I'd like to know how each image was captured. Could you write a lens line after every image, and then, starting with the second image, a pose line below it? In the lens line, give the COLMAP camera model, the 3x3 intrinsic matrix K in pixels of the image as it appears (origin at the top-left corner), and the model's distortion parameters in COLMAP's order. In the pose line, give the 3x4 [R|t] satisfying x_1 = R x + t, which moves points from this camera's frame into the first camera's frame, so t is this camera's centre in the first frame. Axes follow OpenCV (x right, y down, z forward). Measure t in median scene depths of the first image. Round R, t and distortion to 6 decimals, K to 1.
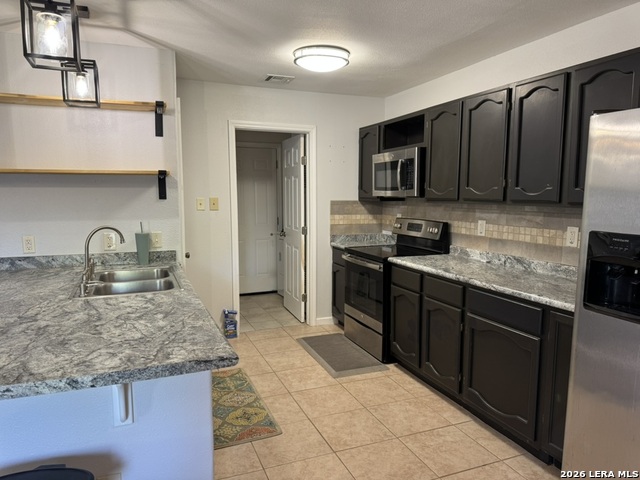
lens RADIAL K [[454.6, 0, 321.6], [0, 454.6, 244.4], [0, 0, 1]] dist [0.066937, -0.082976]
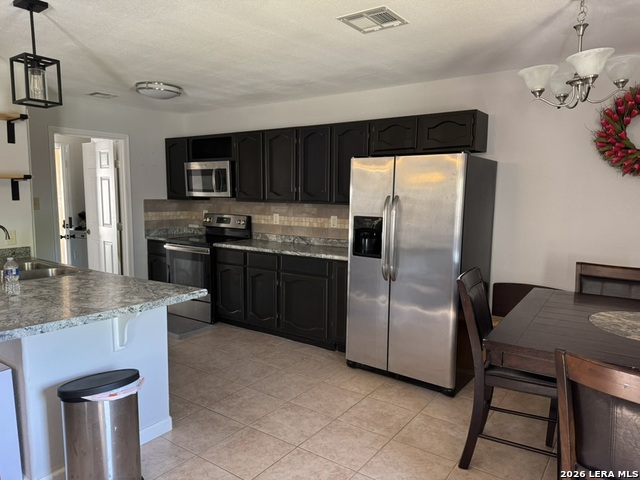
lens RADIAL K [[454.6, 0, 331.6], [0, 454.6, 241.1], [0, 0, 1]] dist [0.066937, -0.082976]
pose [[0.832233, -0.055688, 0.551622, -0.337675], [0.056521, 0.998281, 0.015505, 0.024755], [-0.551537, 0.018274, 0.833950, -0.335333]]
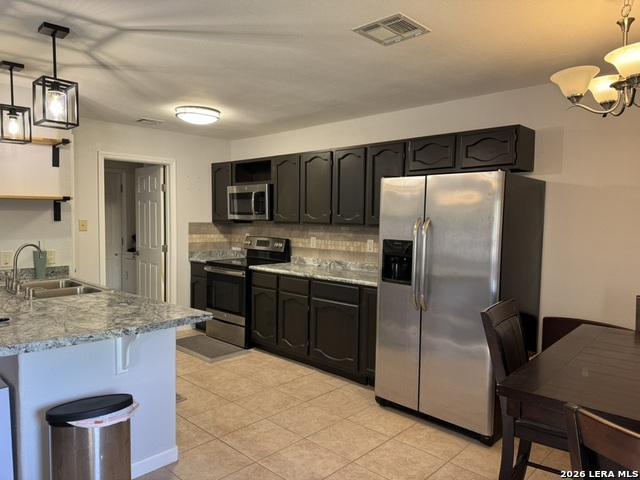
lens RADIAL K [[454.6, 0, 331.1], [0, 454.6, 240.1], [0, 0, 1]] dist [0.066937, -0.082976]
pose [[0.901925, -0.013080, 0.431694, -0.232259], [0.038626, 0.997979, -0.050462, 0.033821], [-0.430162, 0.062188, 0.900607, -0.327639]]
